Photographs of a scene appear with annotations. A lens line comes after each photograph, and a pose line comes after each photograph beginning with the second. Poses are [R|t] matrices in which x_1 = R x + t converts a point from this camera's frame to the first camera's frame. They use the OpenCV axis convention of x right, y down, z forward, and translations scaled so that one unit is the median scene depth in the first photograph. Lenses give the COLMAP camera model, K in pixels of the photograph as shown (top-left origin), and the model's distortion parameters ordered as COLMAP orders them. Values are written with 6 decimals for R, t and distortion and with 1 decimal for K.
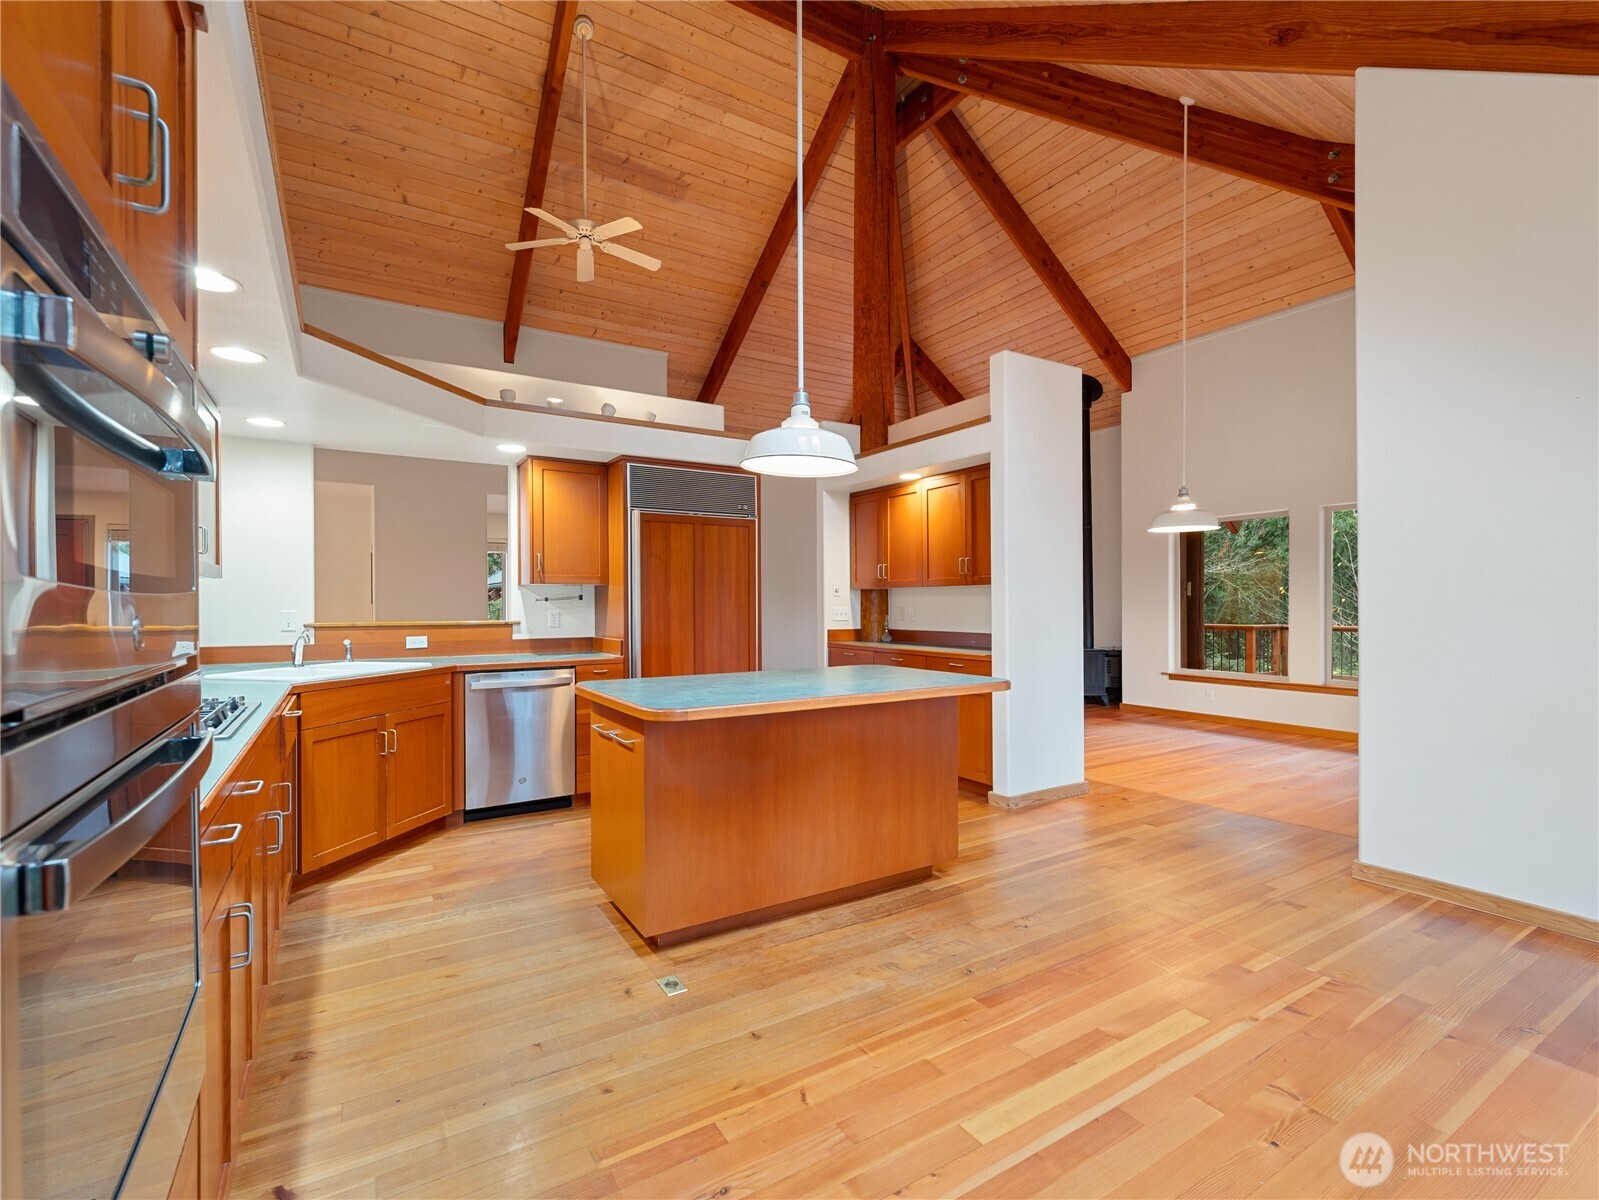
lens RADIAL K [[748.3, 0, 791.8], [0, 748.3, 578.5], [0, 0, 1]] dist [0.003372, -0.001365]
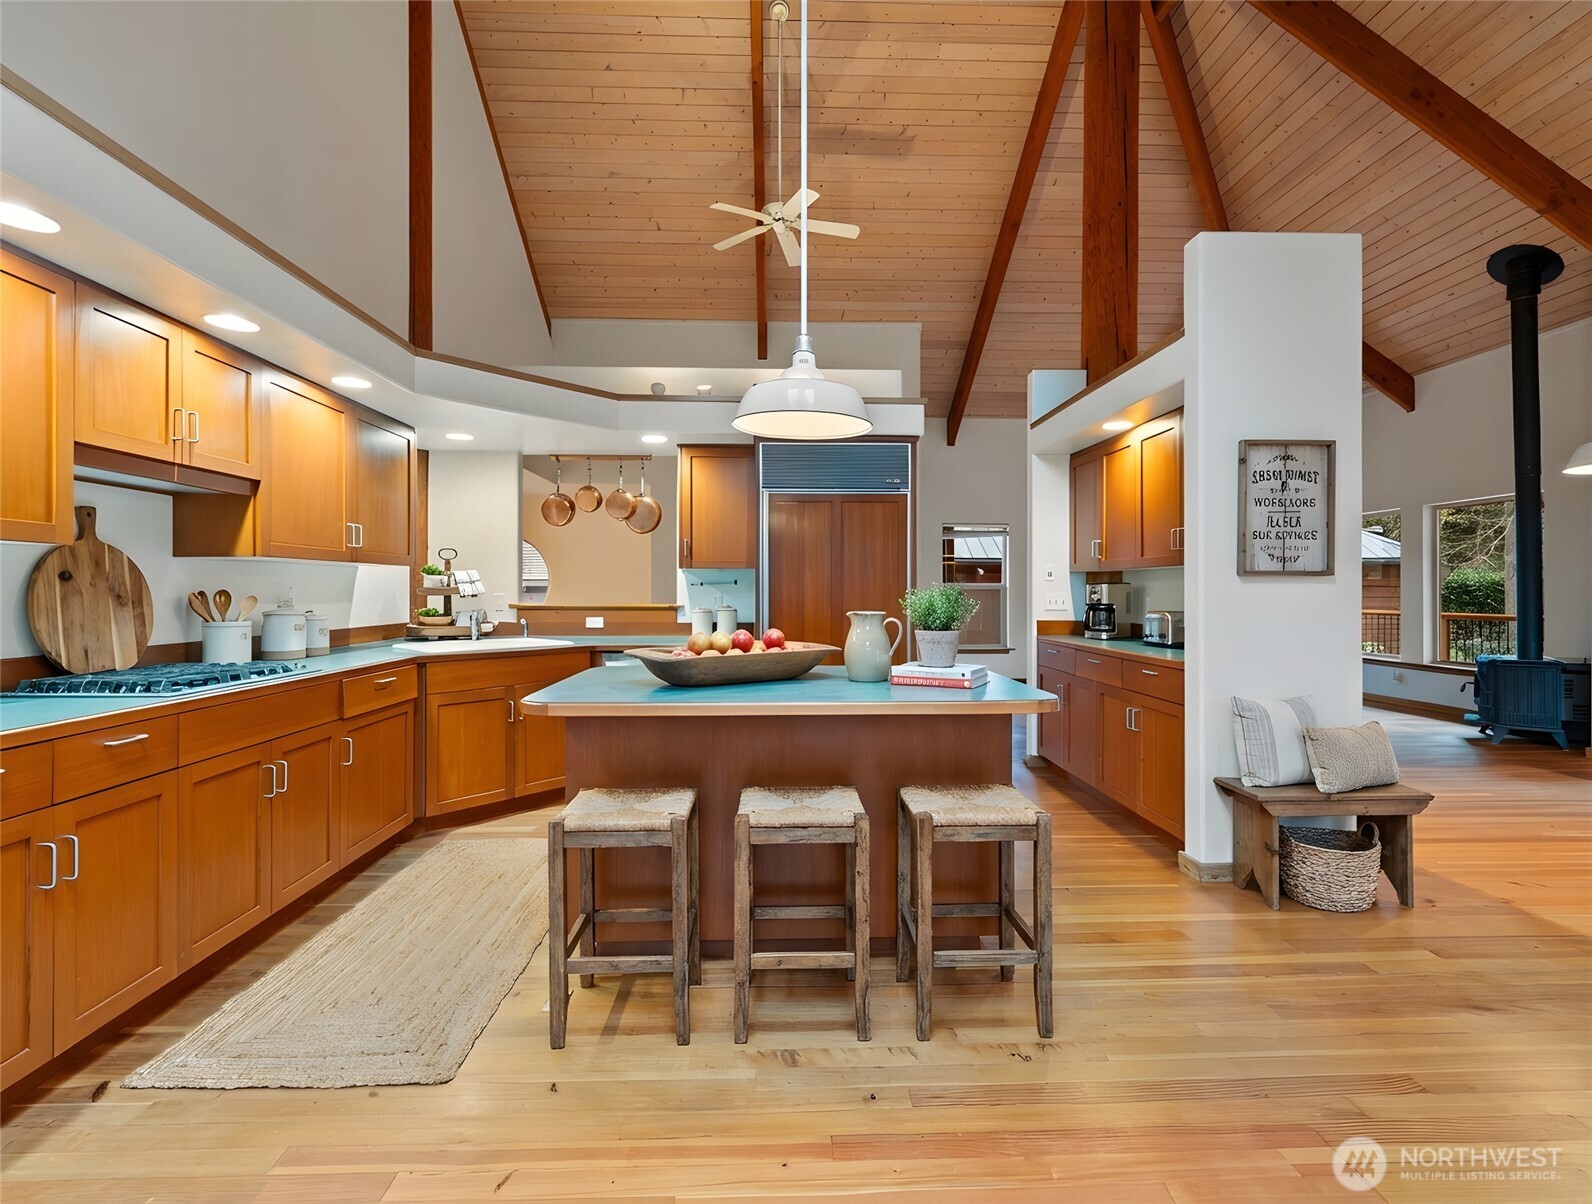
lens RADIAL K [[743.1, 0, 776.5], [0, 743.1, 573.0], [0, 0, 1]] dist [-0.002077, 0.001574]
pose [[0.864971, -0.006687, -0.501777, 0.204818], [0.012839, 0.999879, 0.008807, 0.003752], [0.501657, -0.014060, 0.864952, 0.132830]]
